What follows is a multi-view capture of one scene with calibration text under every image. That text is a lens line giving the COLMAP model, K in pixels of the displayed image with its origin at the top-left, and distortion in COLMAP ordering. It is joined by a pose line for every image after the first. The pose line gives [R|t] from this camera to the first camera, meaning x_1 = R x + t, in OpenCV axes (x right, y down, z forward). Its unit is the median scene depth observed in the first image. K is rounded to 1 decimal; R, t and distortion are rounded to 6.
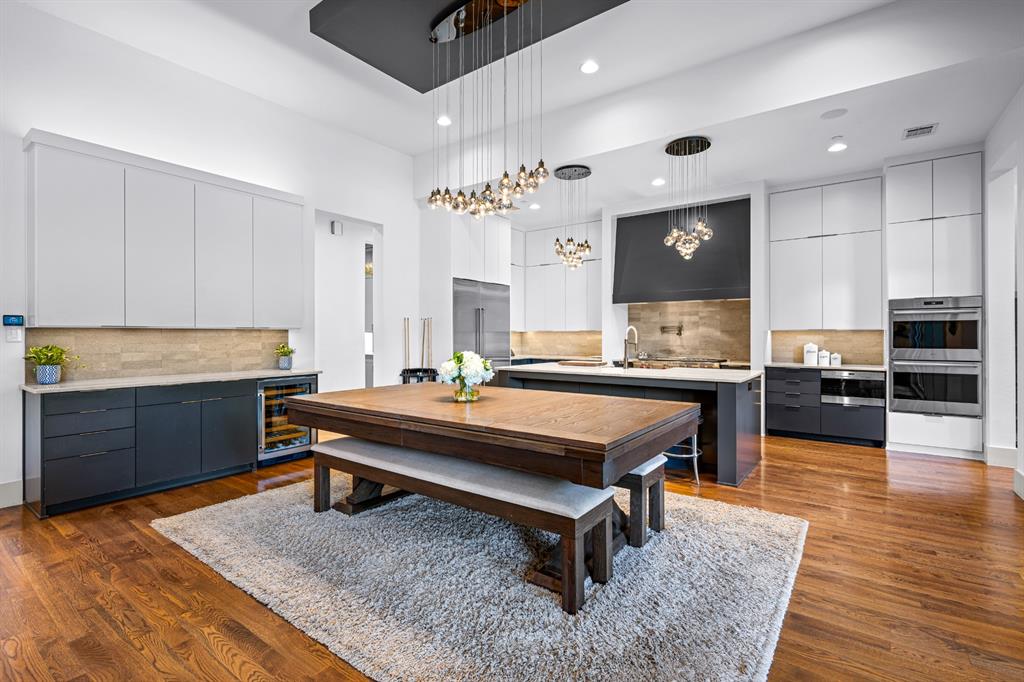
lens RADIAL K [[468.9, 0, 512.9], [0, 468.9, 336.3], [0, 0, 1]] dist [0.000284, 0.000057]
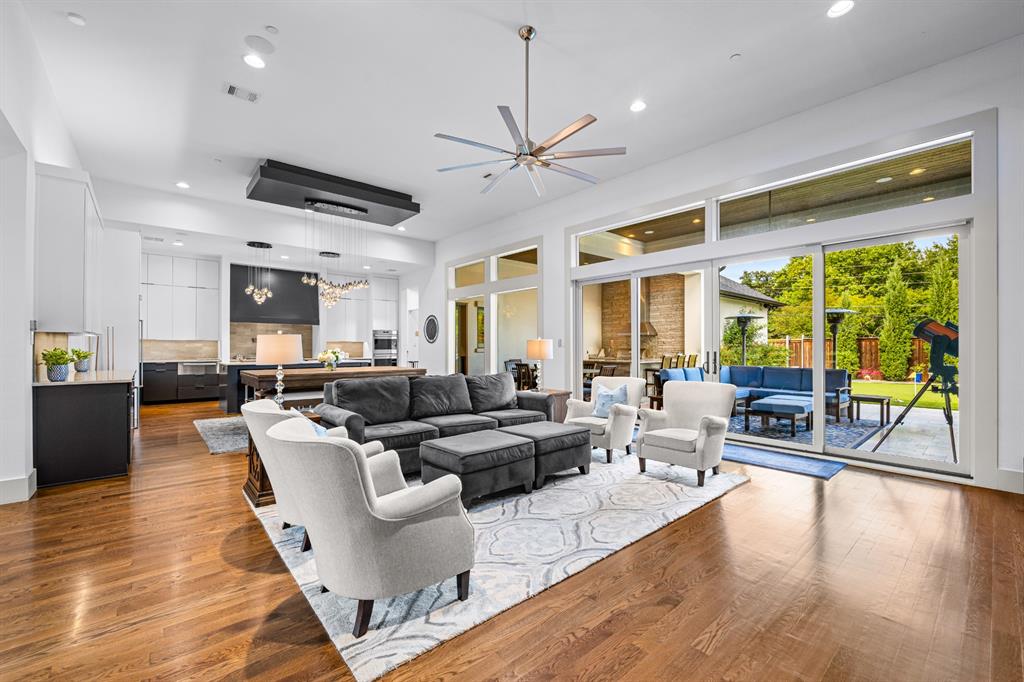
lens RADIAL K [[421.8, 0, 515.9], [0, 421.8, 344.6], [0, 0, 1]] dist [-0.002309, -0.000018]
pose [[0.221397, 0.004048, 0.975175, -1.052423], [0.002875, 0.999984, -0.004804, 0.011962], [-0.975180, 0.003867, 0.221382, -0.190373]]
